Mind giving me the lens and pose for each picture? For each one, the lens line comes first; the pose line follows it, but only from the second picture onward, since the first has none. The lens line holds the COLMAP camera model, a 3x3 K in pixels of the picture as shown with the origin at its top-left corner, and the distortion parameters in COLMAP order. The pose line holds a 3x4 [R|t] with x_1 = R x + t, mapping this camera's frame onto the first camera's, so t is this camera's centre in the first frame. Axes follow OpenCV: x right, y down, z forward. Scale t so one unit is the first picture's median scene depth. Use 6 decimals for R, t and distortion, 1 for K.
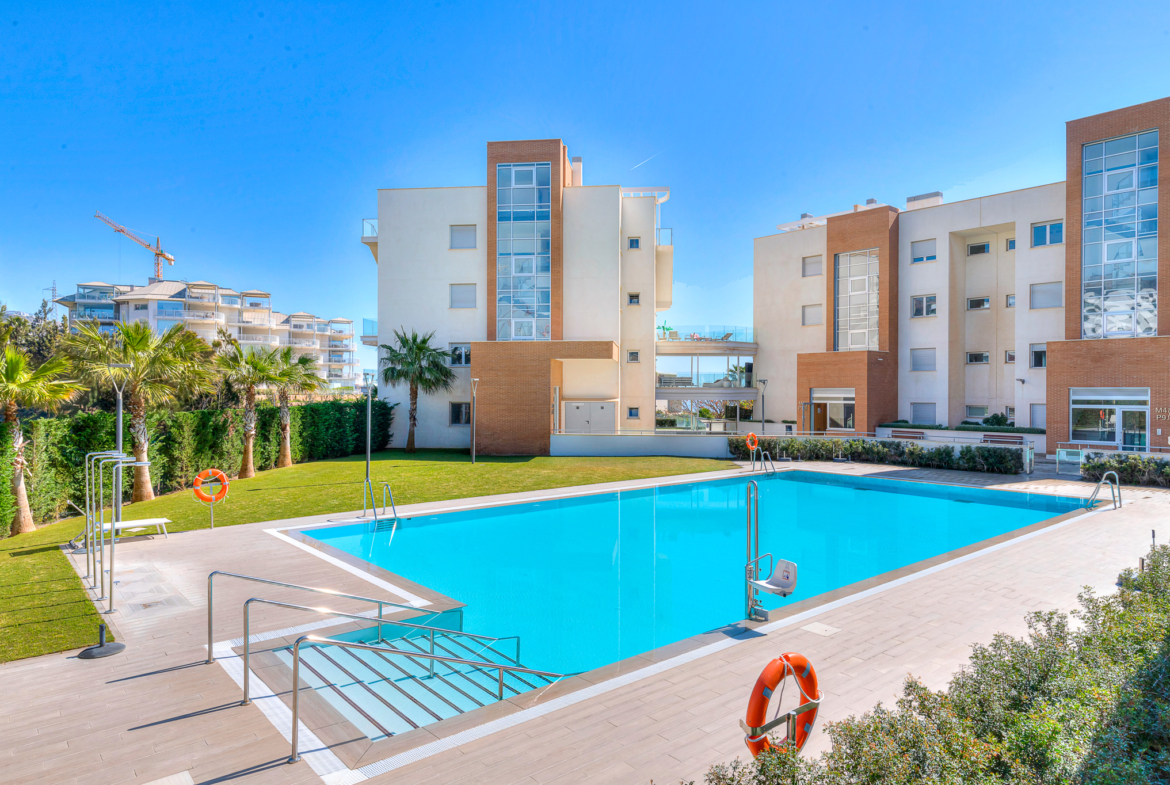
lens RADIAL K [[711.0, 0, 585.0], [0, 711.0, 392.5], [0, 0, 1]] dist [-0.001066, -0.001050]
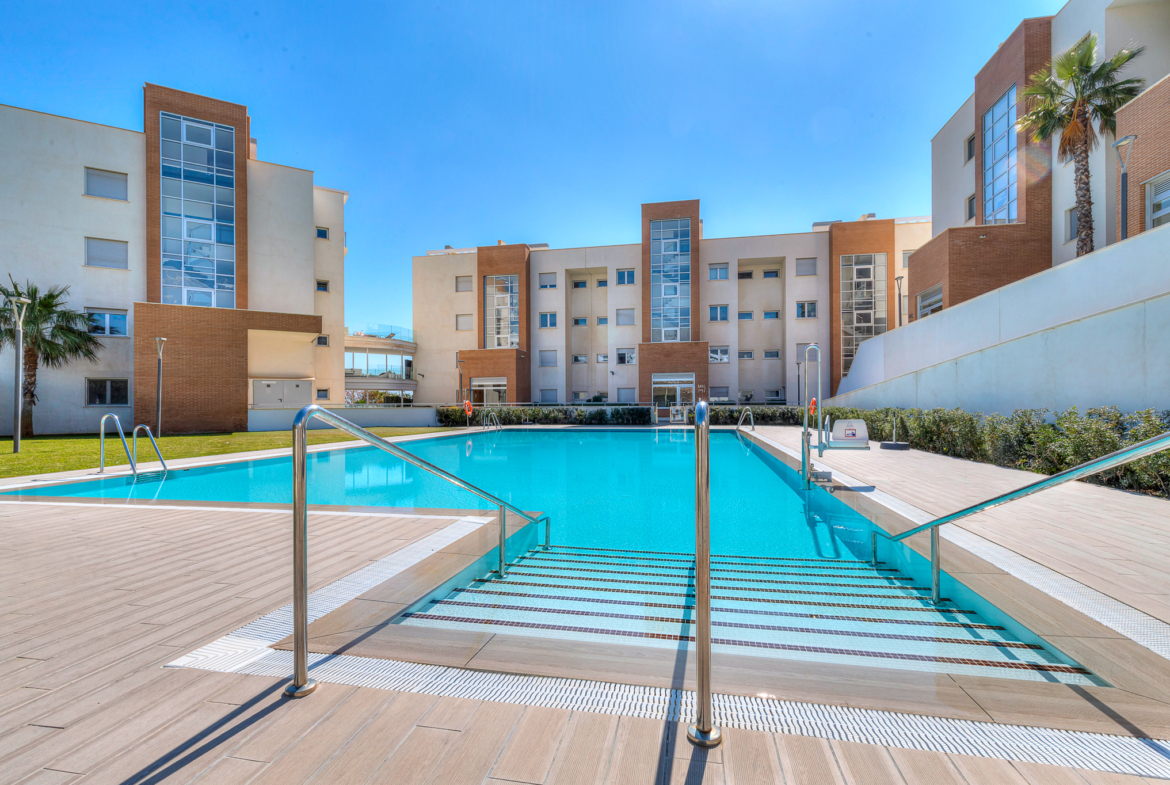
lens RADIAL K [[531.1, 0, 585.7], [0, 531.1, 402.5], [0, 0, 1]] dist [0.002631, -0.000191]
pose [[0.783343, -0.000418, 0.621589, -0.120372], [0.006787, 0.999946, -0.007881, 0.051867], [-0.621552, 0.010393, 0.783304, 0.149556]]
